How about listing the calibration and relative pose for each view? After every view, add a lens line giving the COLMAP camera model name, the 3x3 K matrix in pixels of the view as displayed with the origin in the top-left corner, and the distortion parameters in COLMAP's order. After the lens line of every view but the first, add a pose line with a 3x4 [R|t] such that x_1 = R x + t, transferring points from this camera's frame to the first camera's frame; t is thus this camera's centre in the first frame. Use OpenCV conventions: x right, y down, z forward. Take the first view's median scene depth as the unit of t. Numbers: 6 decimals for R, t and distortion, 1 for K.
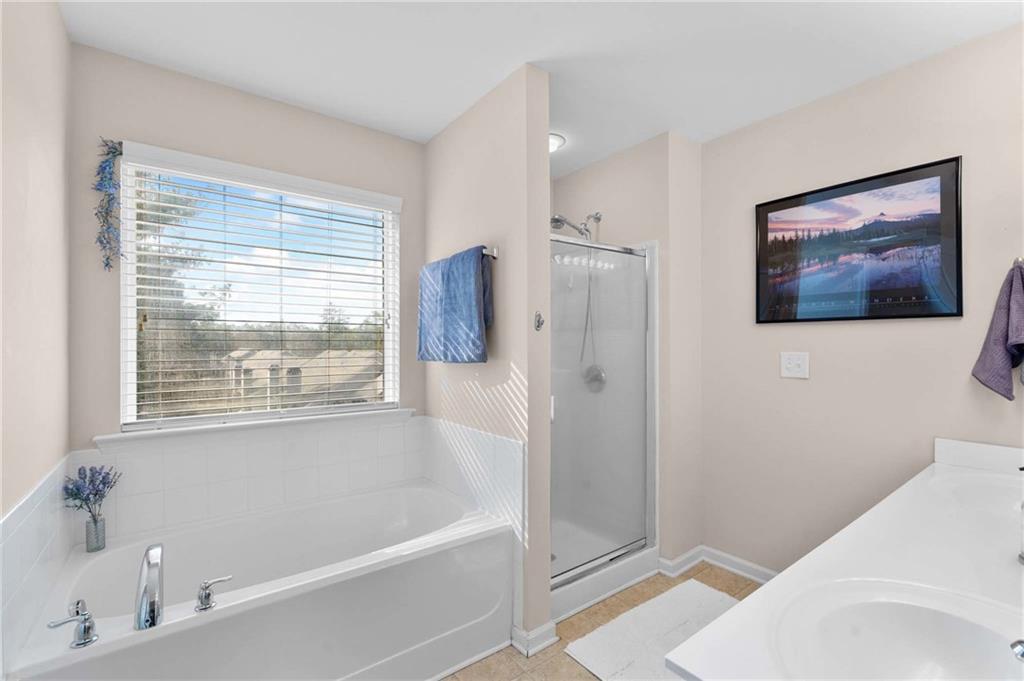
lens RADIAL K [[455.1, 0, 517.7], [0, 455.1, 344.2], [0, 0, 1]] dist [-0.006502, 0.001838]
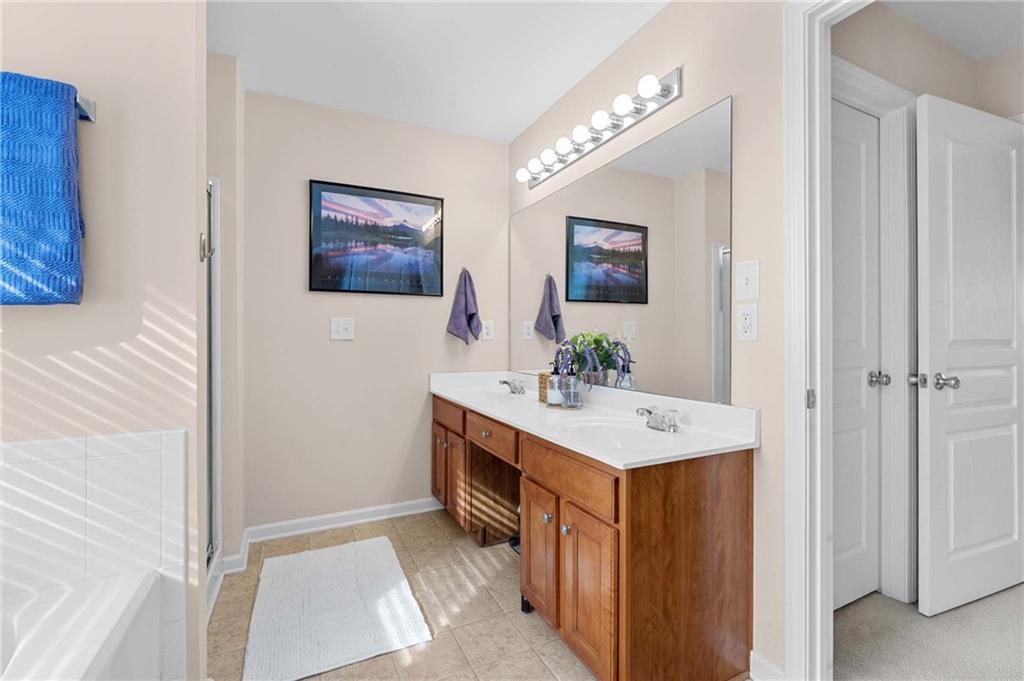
lens RADIAL K [[455.1, 0, 509.0], [0, 455.1, 342.5], [0, 0, 1]] dist [-0.006502, 0.001838]
pose [[0.185721, -0.001172, 0.982602, -0.509049], [0.003836, 0.999993, 0.000468, 0.090081], [-0.982595, 0.003682, 0.185724, 0.398545]]
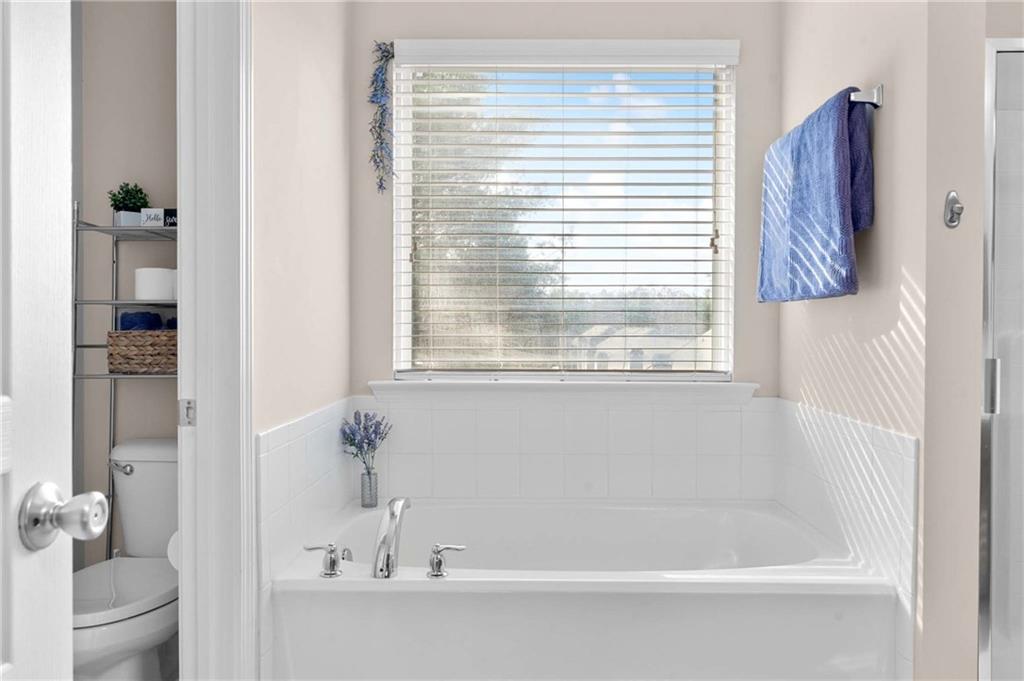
lens RADIAL K [[766.0, 0, 506.8], [0, 766.0, 331.8], [0, 0, 1]] dist [-0.008632, -0.004295]
pose [[0.784146, 0.009892, -0.620498, 0.190715], [-0.000715, 0.999887, 0.015037, 0.077011], [0.620576, -0.011347, 0.784064, -0.010963]]
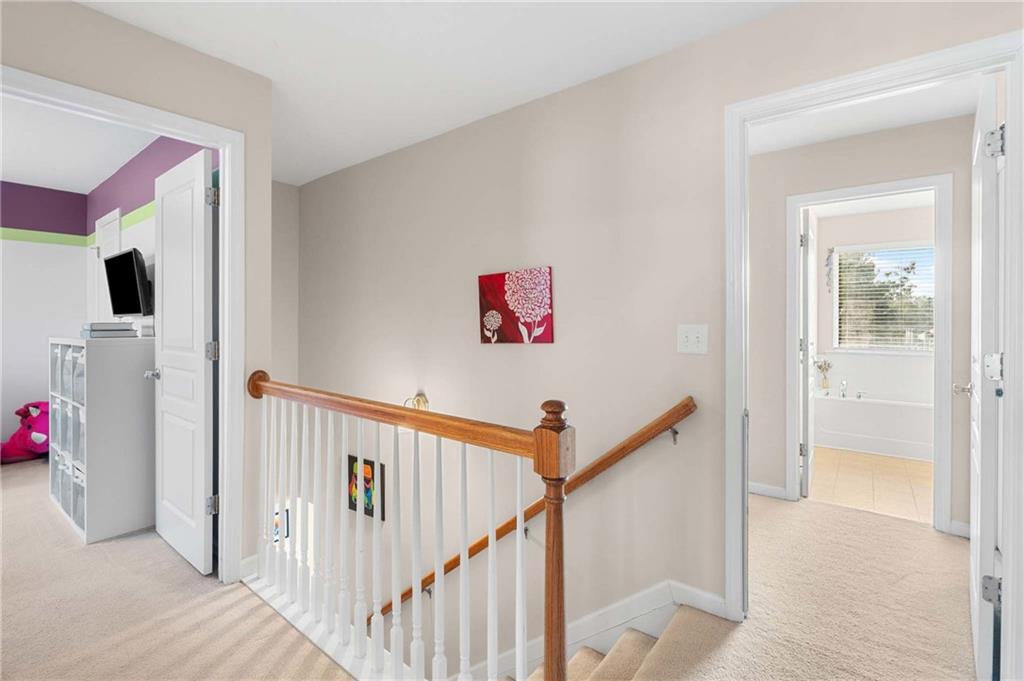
lens RADIAL K [[455.1, 0, 504.6], [0, 455.1, 322.0], [0, 0, 1]] dist [-0.006502, 0.001838]
pose [[0.243310, 0.004825, -0.969937, 1.285647], [-0.000881, 0.999988, 0.004754, 0.004837], [0.969948, -0.000302, 0.243311, -1.574961]]
